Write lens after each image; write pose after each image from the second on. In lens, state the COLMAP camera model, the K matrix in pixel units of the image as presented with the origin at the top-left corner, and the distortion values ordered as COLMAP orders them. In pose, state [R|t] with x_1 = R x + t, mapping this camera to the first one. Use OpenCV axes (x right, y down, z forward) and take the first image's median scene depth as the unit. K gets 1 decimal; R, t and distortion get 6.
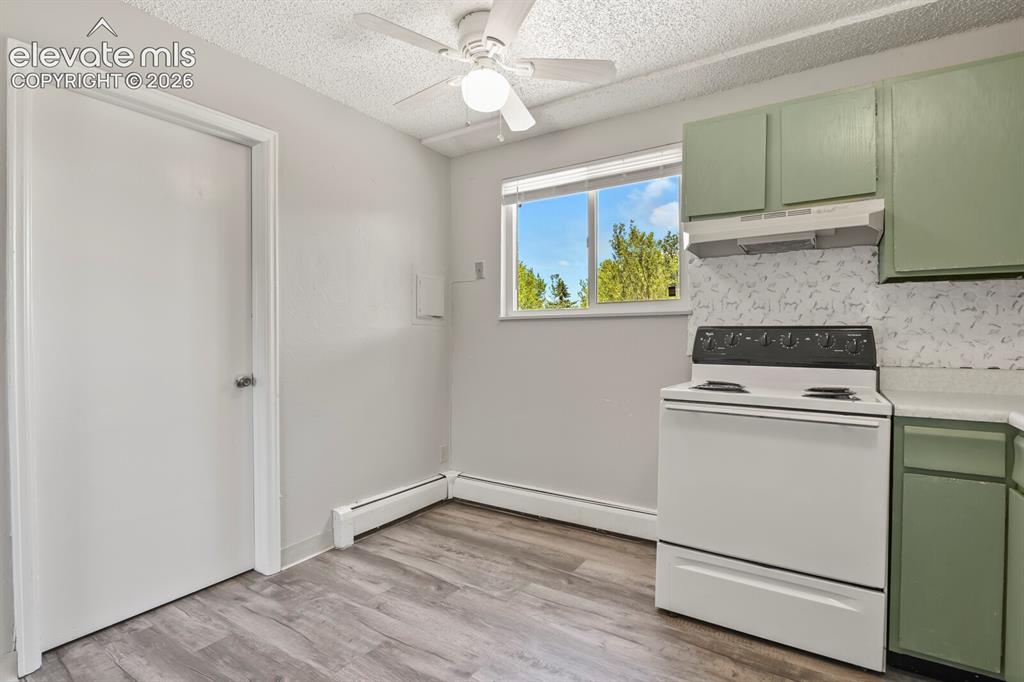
lens RADIAL K [[497.2, 0, 517.9], [0, 497.2, 341.4], [0, 0, 1]] dist [-0.014652, -0.003372]
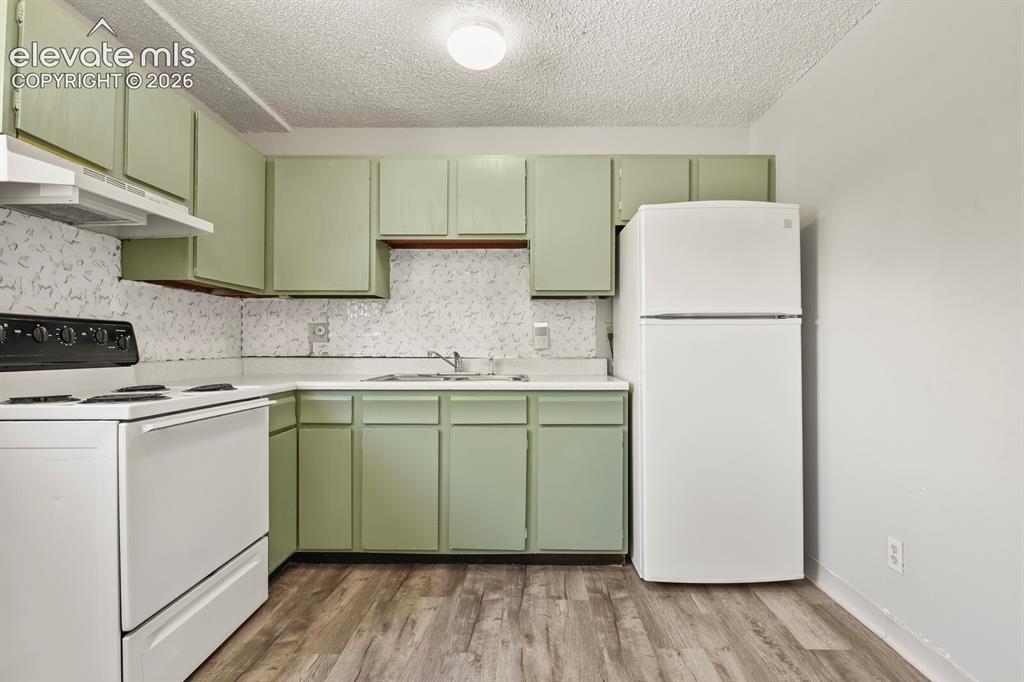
lens RADIAL K [[497.2, 0, 517.5], [0, 497.2, 342.0], [0, 0, 1]] dist [-0.014652, -0.003372]
pose [[-0.528307, 0.002002, 0.849051, -0.482272], [0.002580, 0.999996, -0.000753, 0.010786], [-0.849050, 0.001793, -0.528310, 0.794249]]
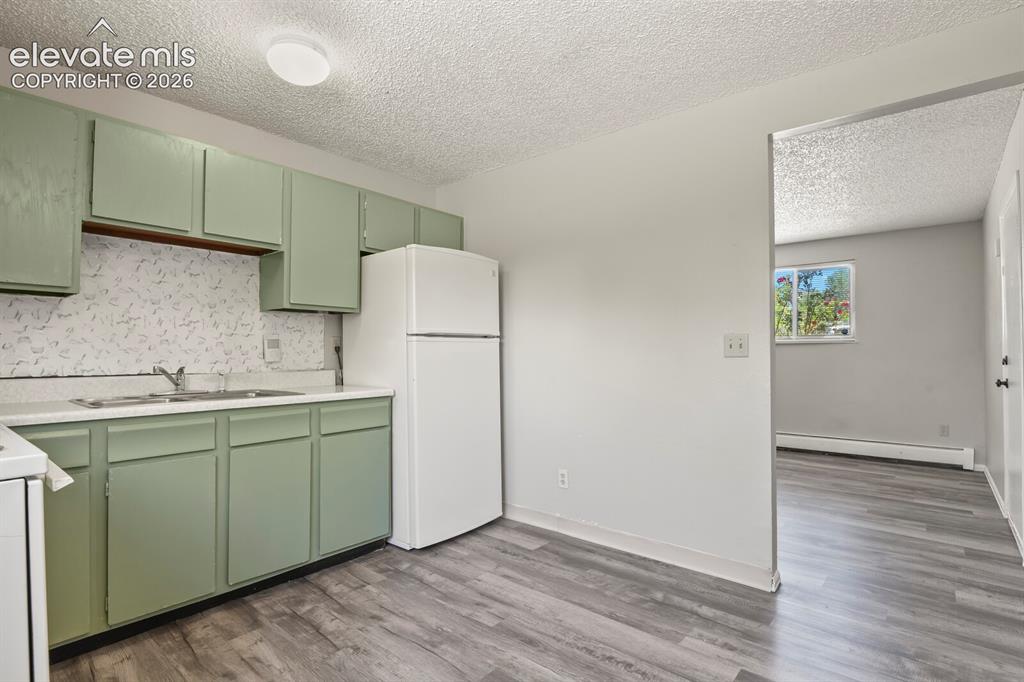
lens RADIAL K [[497.2, 0, 518.8], [0, 497.2, 343.7], [0, 0, 1]] dist [-0.014652, -0.003372]
pose [[-0.992820, 0.005032, 0.119509, -0.182095], [0.003231, 0.999878, -0.015257, 0.002779], [-0.119571, -0.014761, -0.992716, 1.228209]]
